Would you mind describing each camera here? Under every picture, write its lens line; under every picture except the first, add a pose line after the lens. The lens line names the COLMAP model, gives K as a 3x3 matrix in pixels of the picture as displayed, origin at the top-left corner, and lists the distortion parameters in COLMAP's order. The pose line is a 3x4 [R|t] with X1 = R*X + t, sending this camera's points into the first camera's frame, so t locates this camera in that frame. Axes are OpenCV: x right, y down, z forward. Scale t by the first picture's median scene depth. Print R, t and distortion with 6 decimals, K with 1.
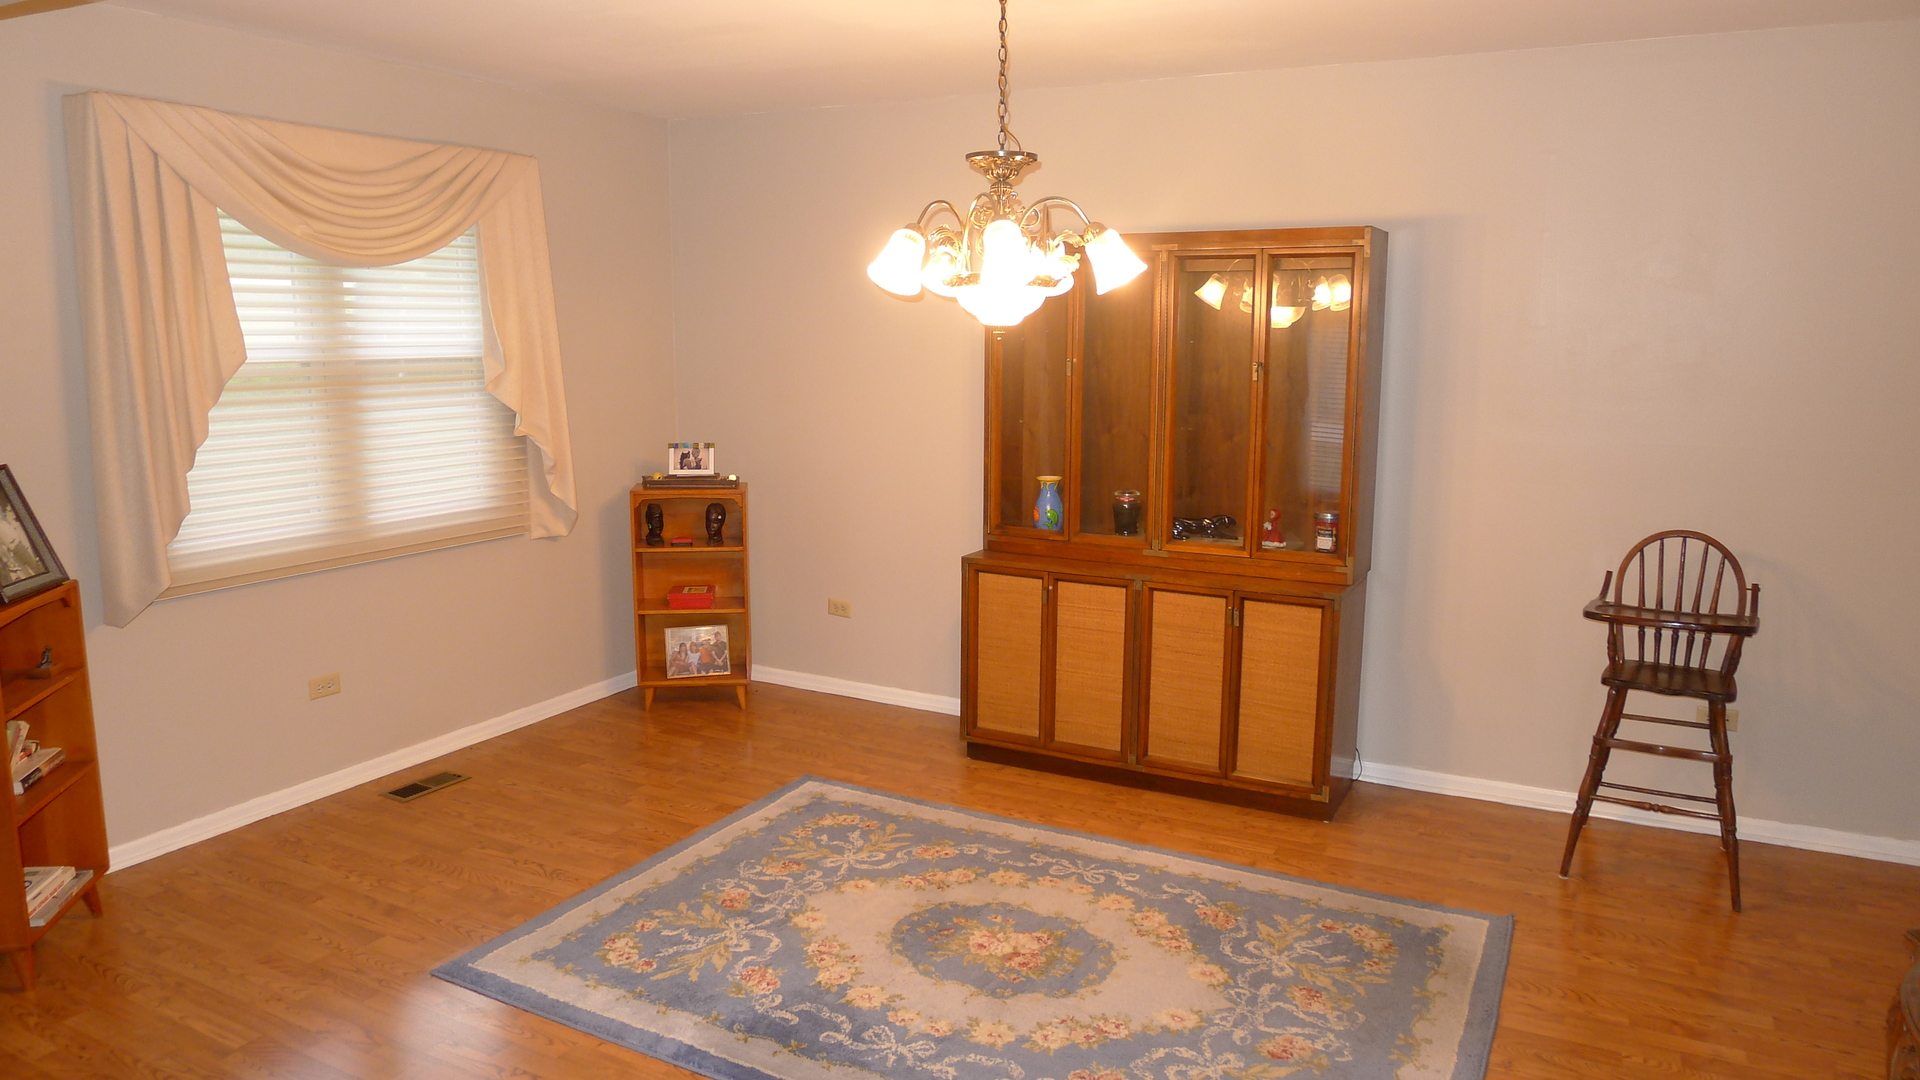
lens RADIAL K [[1269.9, 0, 962.0], [0, 1269.9, 535.3], [0, 0, 1]] dist [-0.027554, 0.001708]
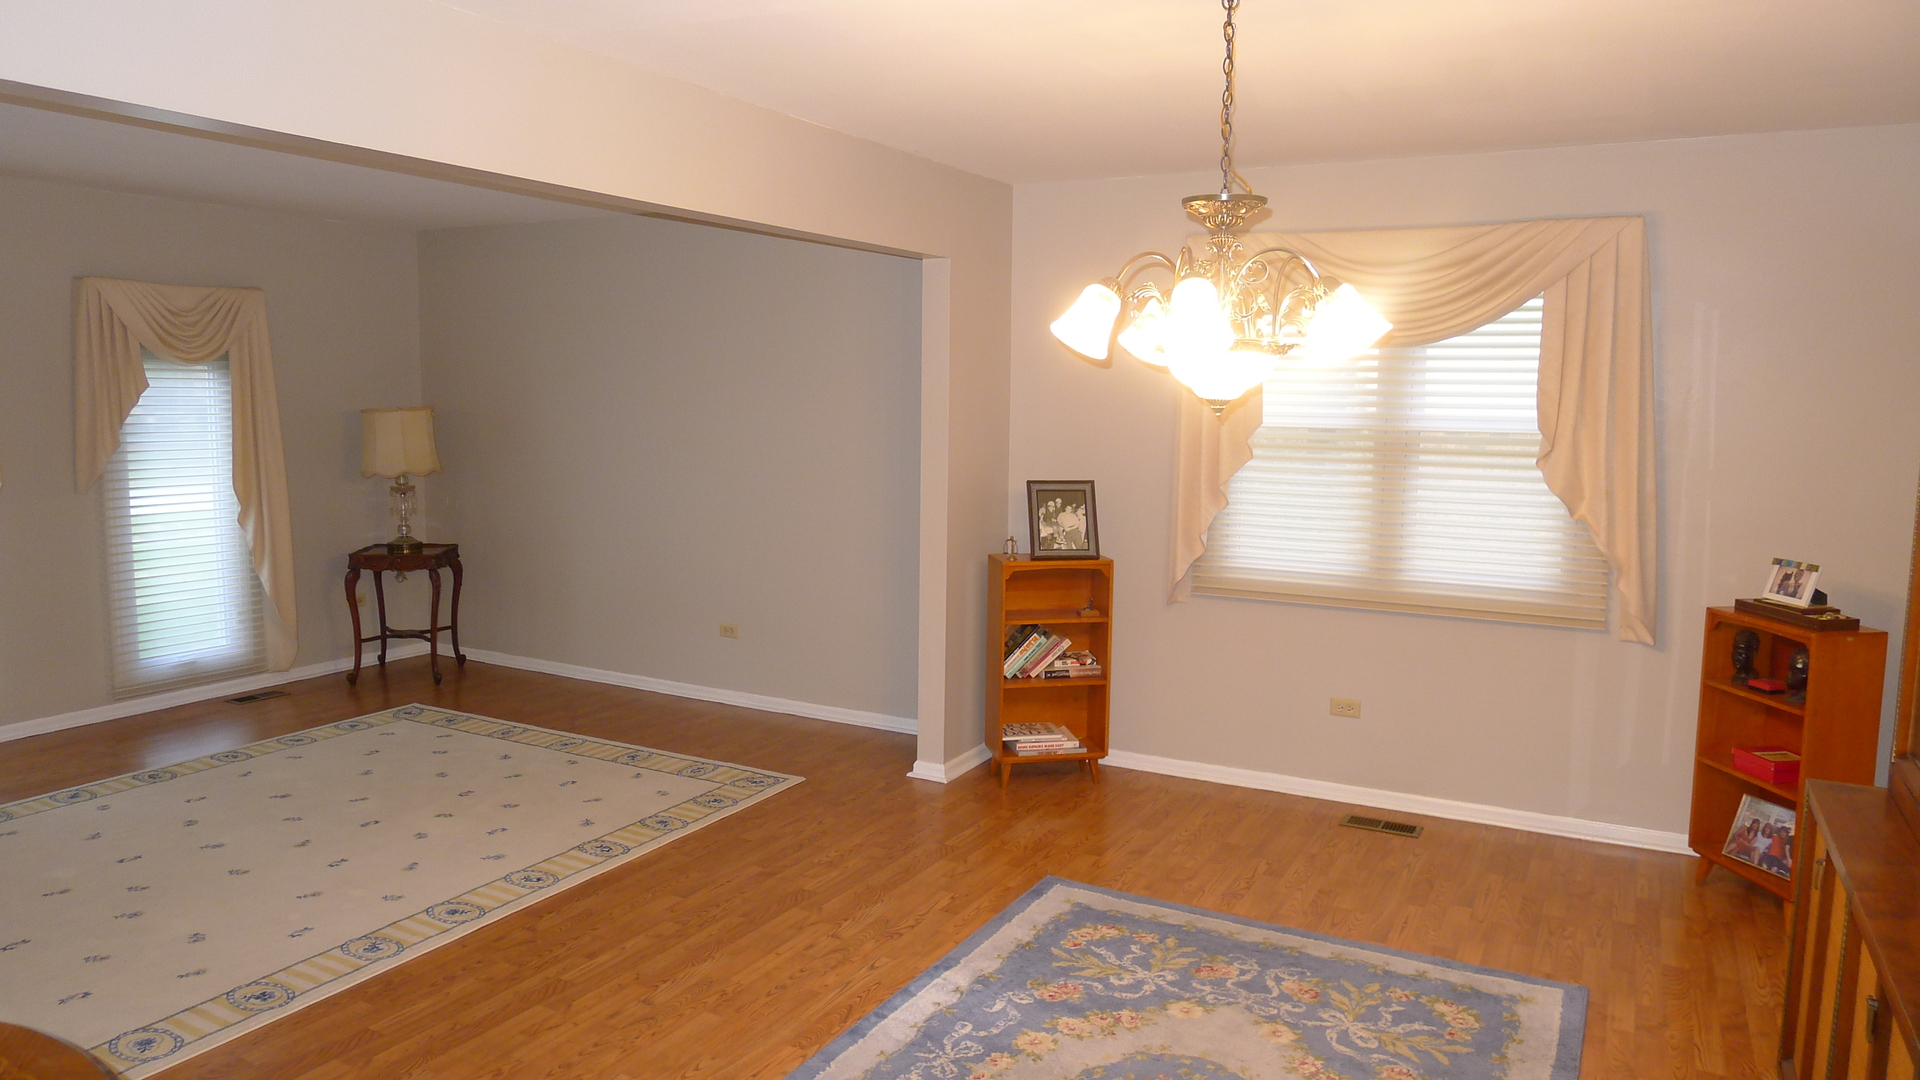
lens RADIAL K [[1269.9, 0, 948.9], [0, 1269.9, 540.2], [0, 0, 1]] dist [-0.027554, 0.001708]
pose [[-0.013585, 0.109795, -0.993861, 0.676247], [-0.176310, 0.978117, 0.110466, -0.100919], [0.984241, 0.176729, 0.006071, 0.641300]]
